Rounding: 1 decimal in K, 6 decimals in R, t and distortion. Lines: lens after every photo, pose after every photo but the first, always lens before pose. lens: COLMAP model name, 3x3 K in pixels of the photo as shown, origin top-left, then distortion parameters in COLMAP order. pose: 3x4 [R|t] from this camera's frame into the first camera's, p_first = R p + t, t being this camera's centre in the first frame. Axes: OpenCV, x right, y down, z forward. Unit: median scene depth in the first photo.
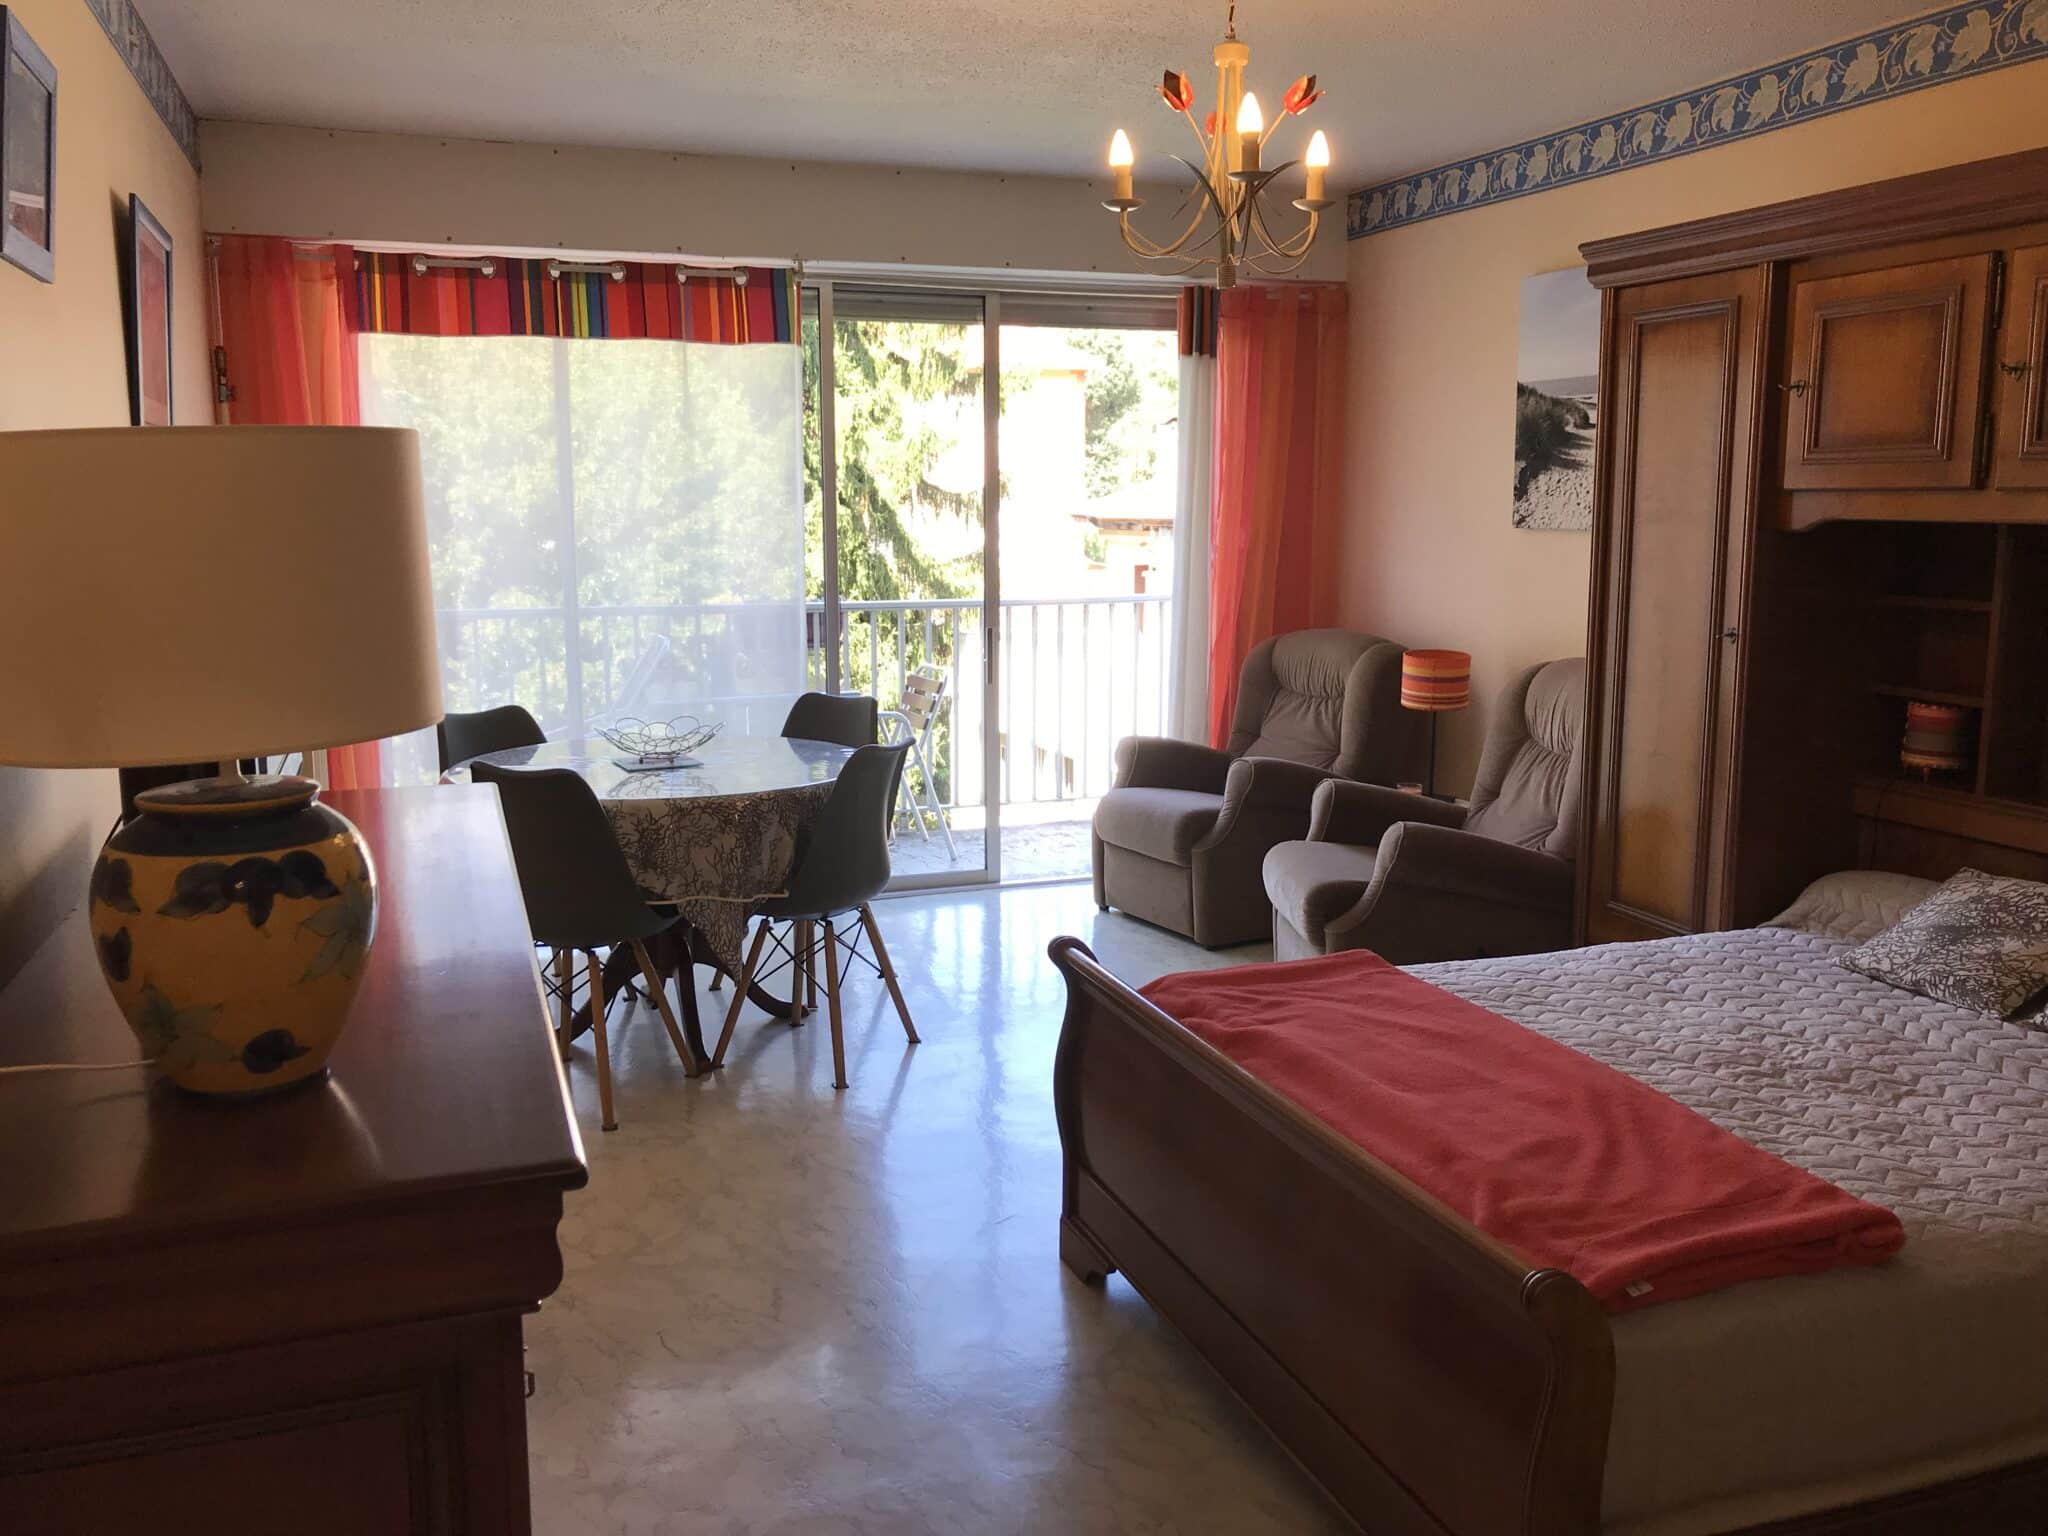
lens RADIAL K [[1711.4, 0, 1003.6], [0, 1711.4, 760.4], [0, 0, 1]] dist [-0.008324, -0.007106]
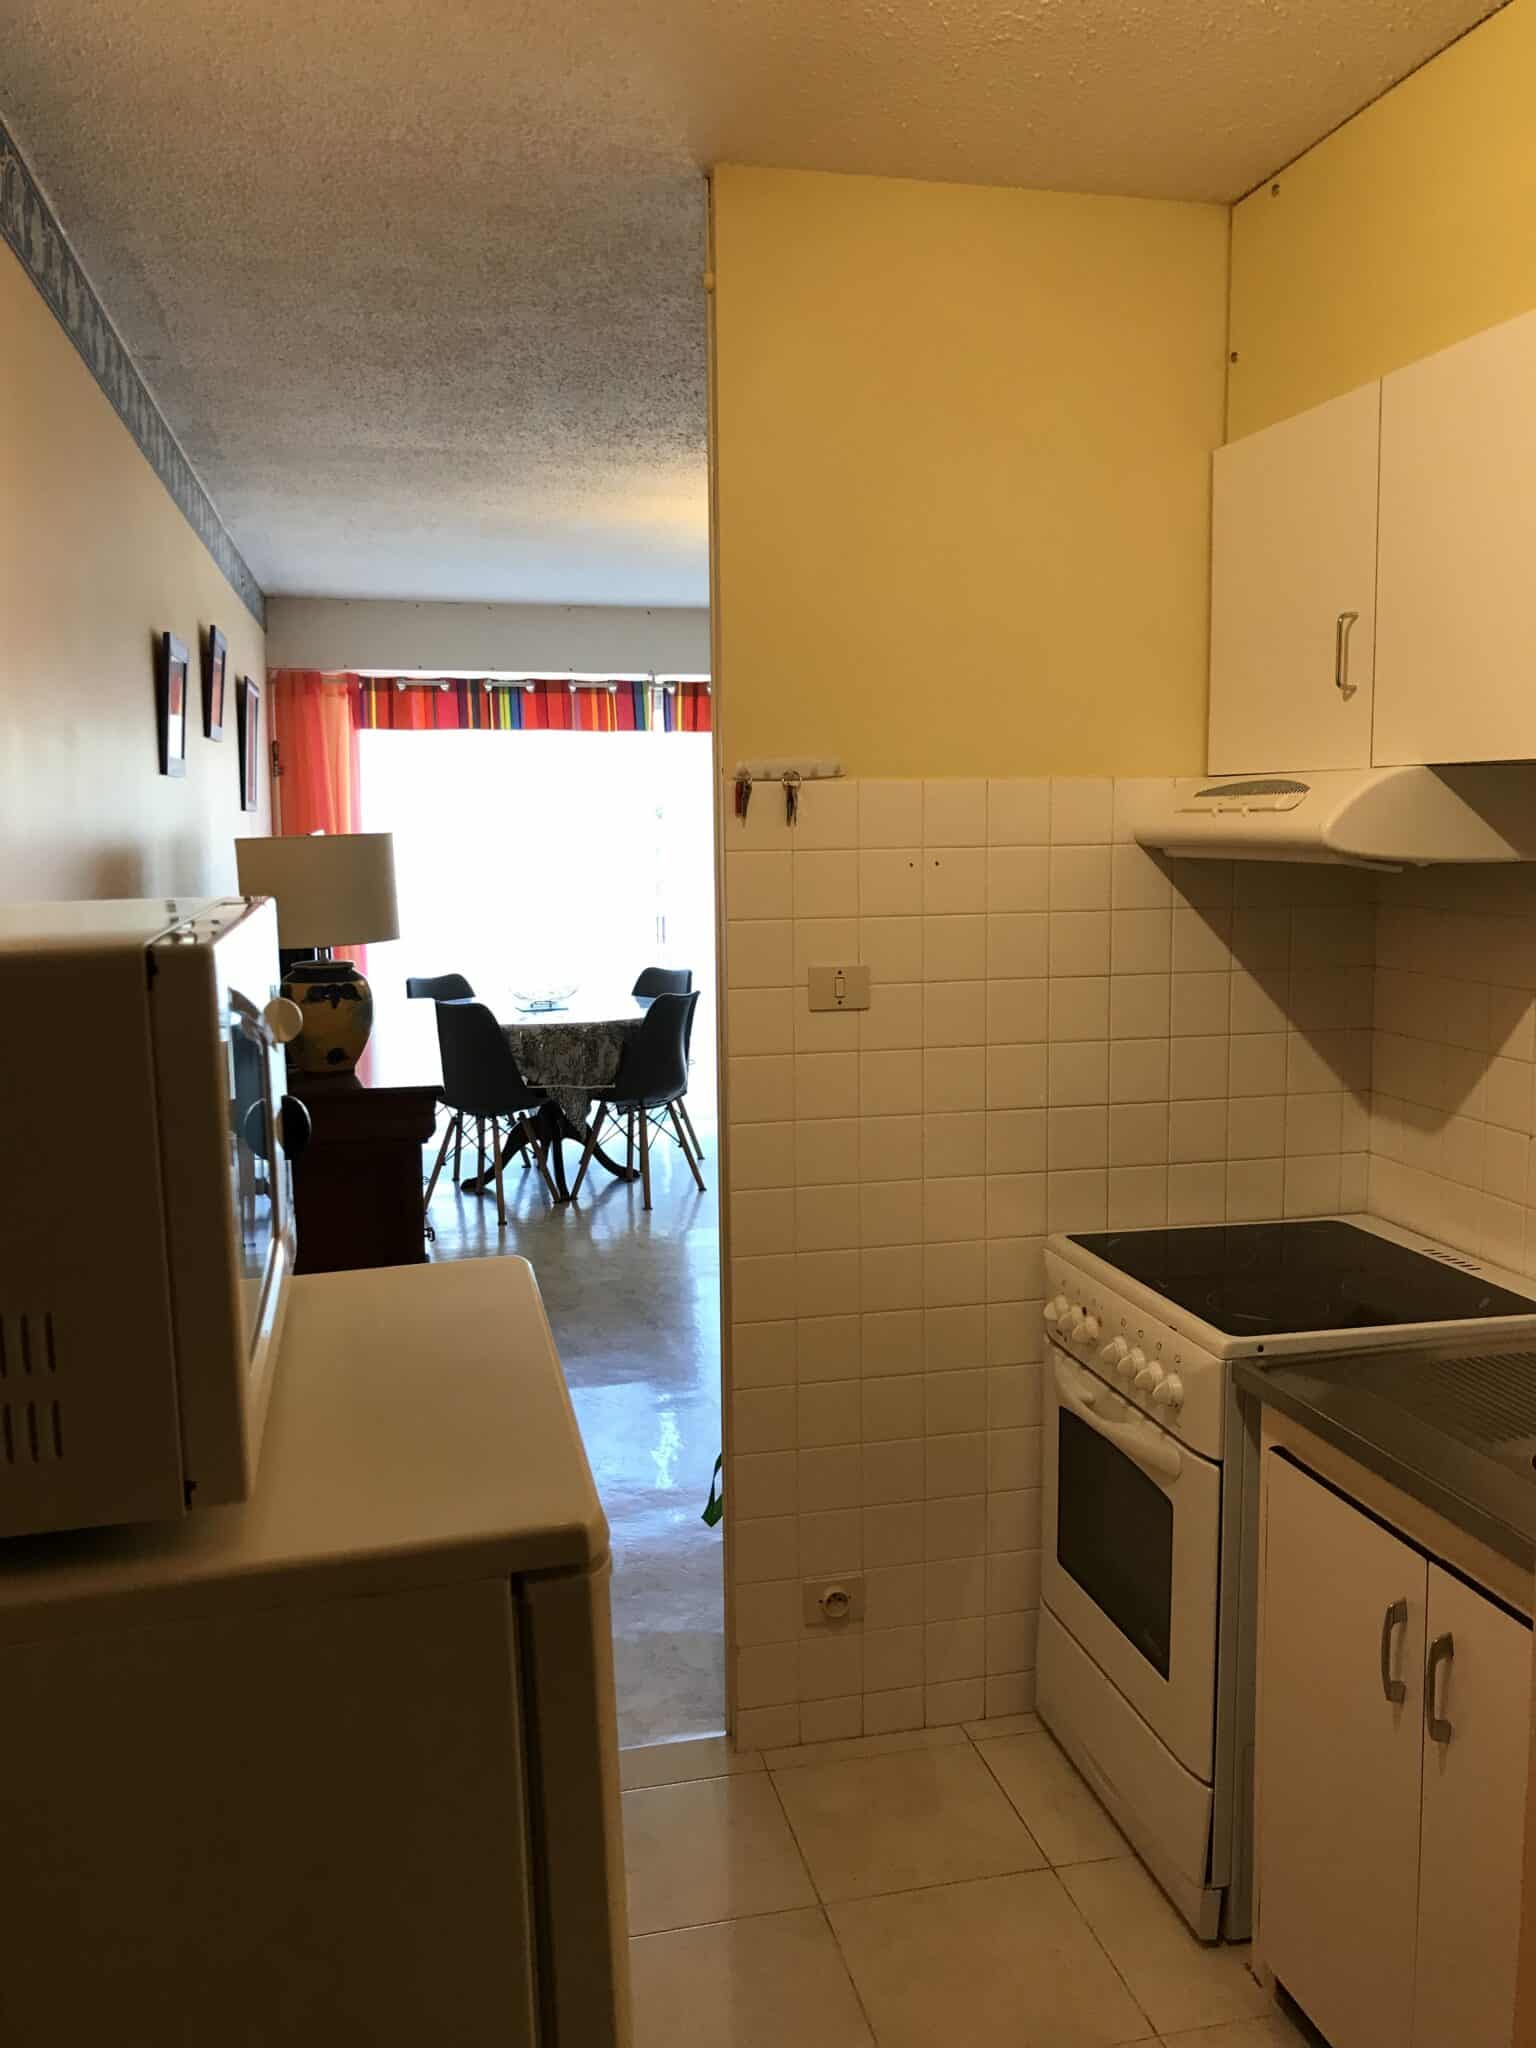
lens RADIAL K [[1711.4, 0, 784.7], [0, 1711.4, 1030.8], [0, 0, 1]] dist [-0.008324, -0.007106]
pose [[0.994234, 0.010992, -0.106663, 0.172291], [-0.013950, 0.999538, -0.027021, 0.057467], [0.106317, 0.028353, 0.993928, -0.492456]]
